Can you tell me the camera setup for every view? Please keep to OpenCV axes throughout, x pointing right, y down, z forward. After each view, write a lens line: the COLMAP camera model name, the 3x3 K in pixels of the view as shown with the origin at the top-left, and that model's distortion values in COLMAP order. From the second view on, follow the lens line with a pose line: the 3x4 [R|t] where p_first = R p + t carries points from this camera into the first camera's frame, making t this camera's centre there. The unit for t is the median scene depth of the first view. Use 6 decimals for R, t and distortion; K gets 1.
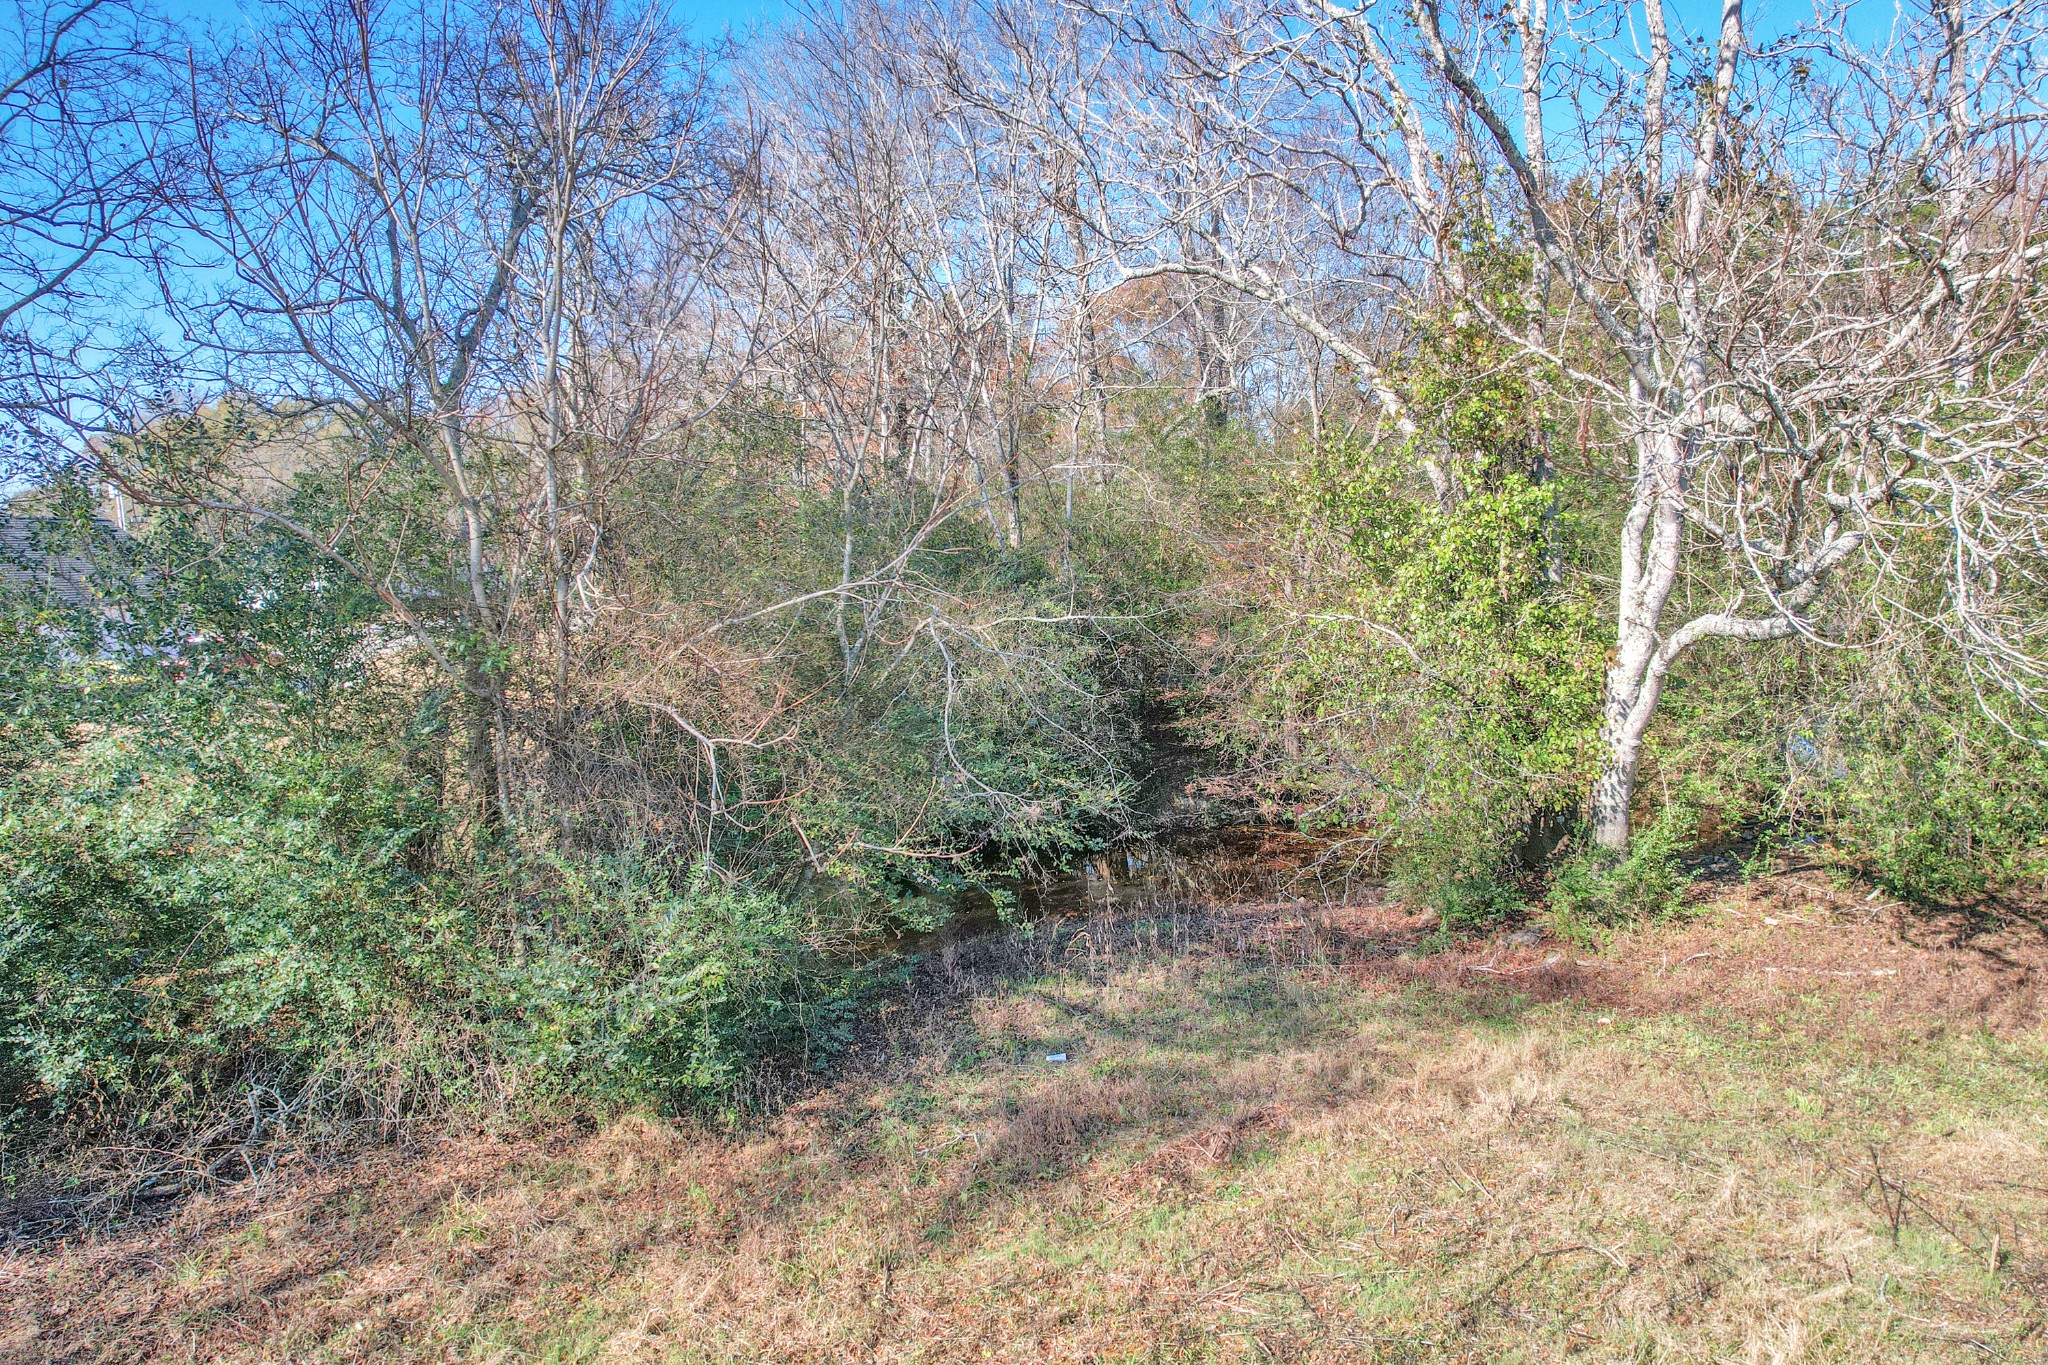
lens RADIAL K [[1326.2, 0, 1019.4], [0, 1326.2, 675.7], [0, 0, 1]] dist [-0.074808, 0.066924]
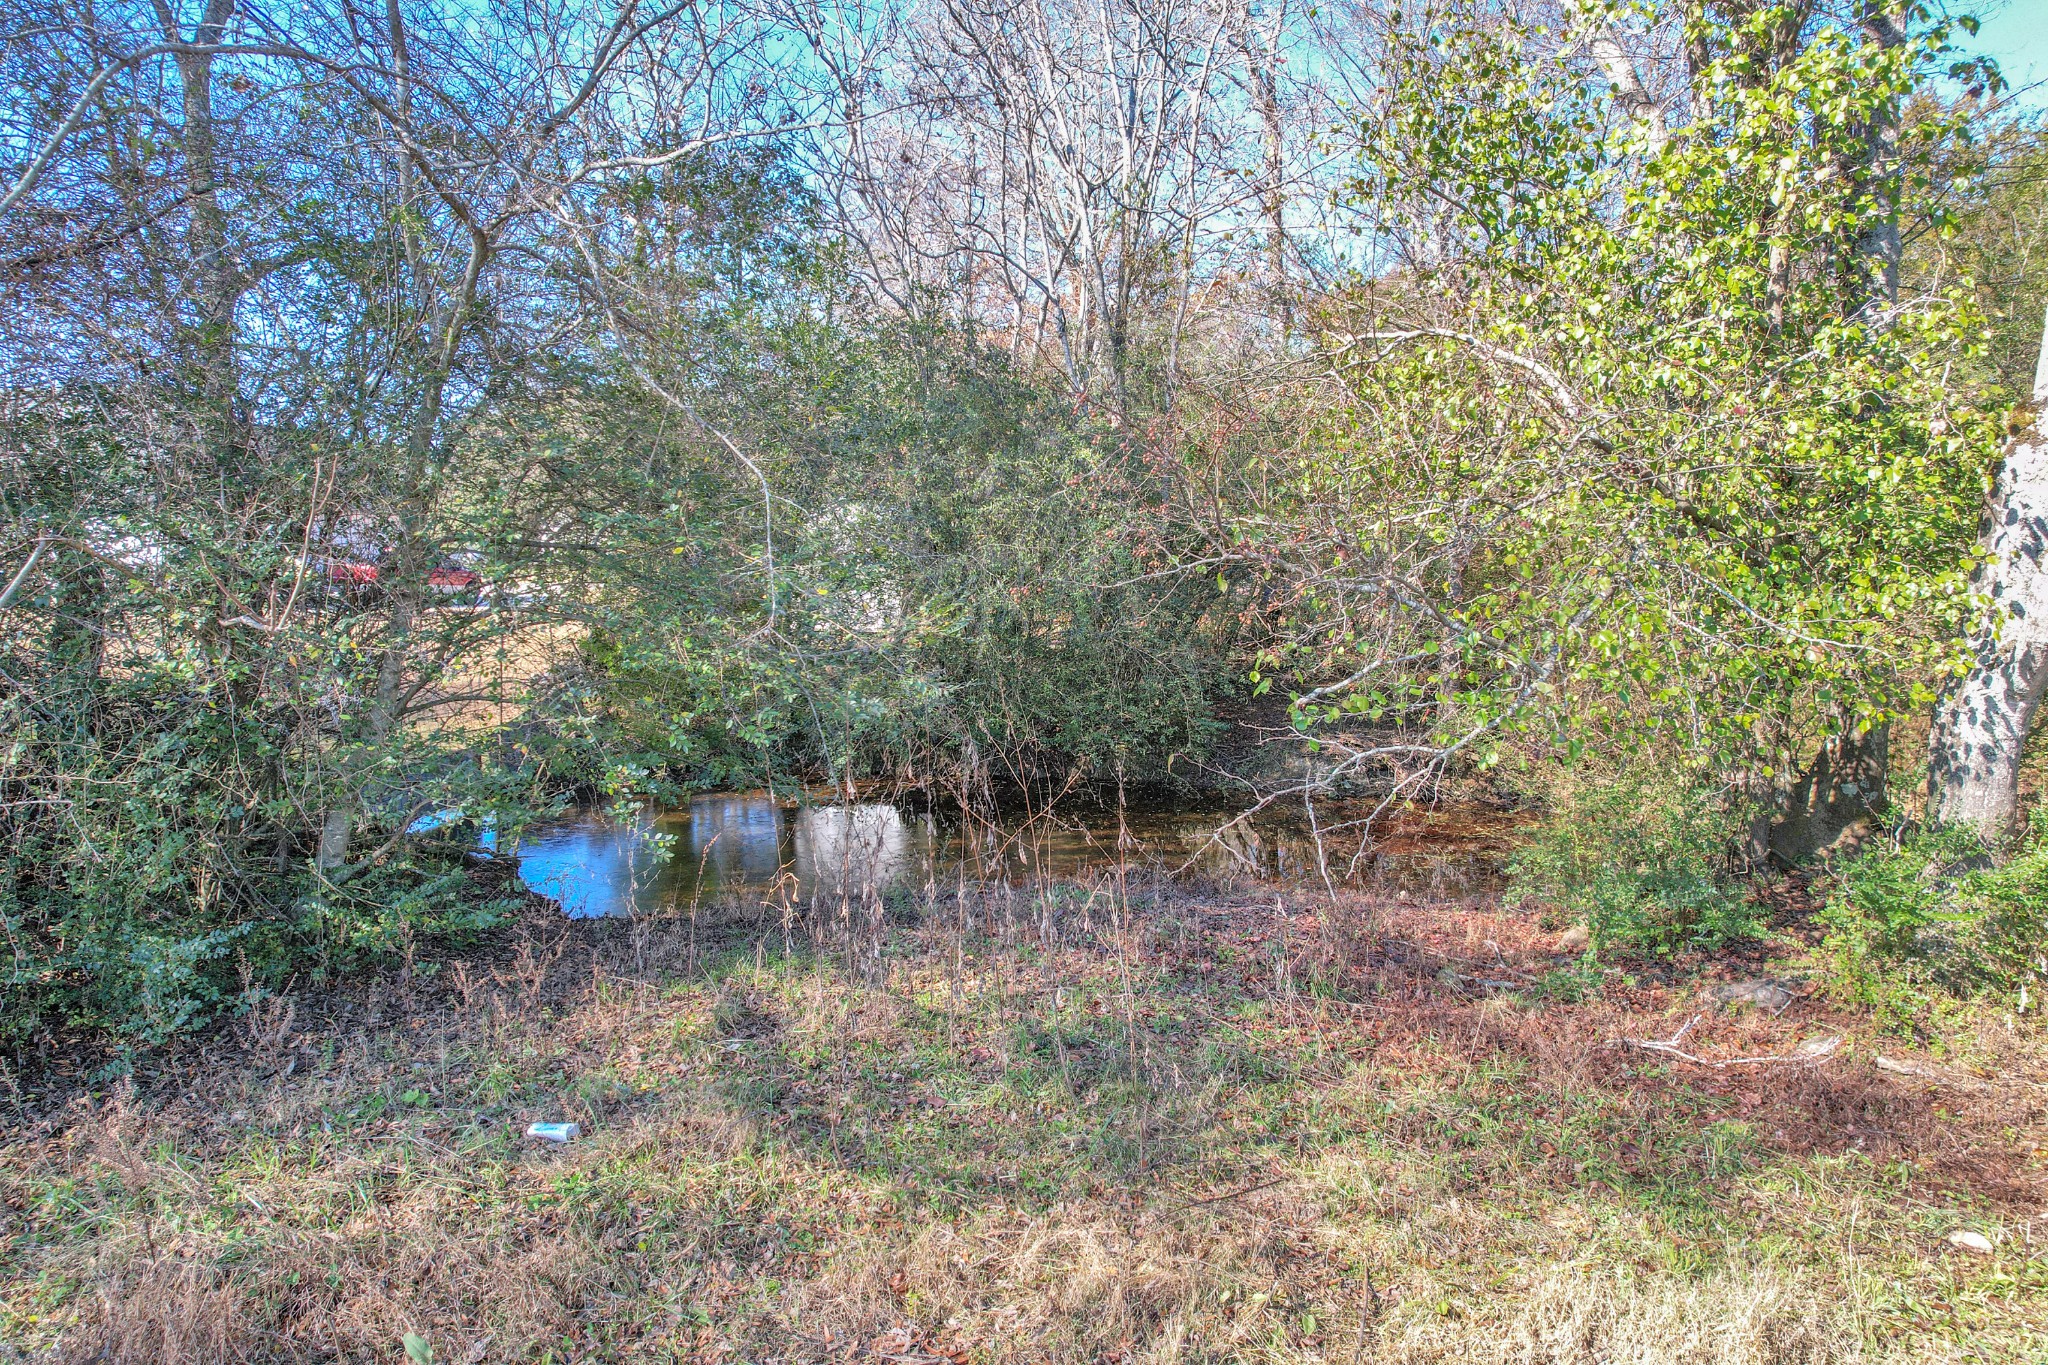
lens RADIAL K [[1300.3, 0, 1024.0], [0, 1300.3, 682.5], [0, 0, 1]] dist [-0.081848, 0.077821]
pose [[0.981372, 0.086011, -0.171787, 0.187784], [-0.082909, 0.996239, 0.025168, 0.094871], [0.173305, -0.010457, 0.984813, 0.485237]]
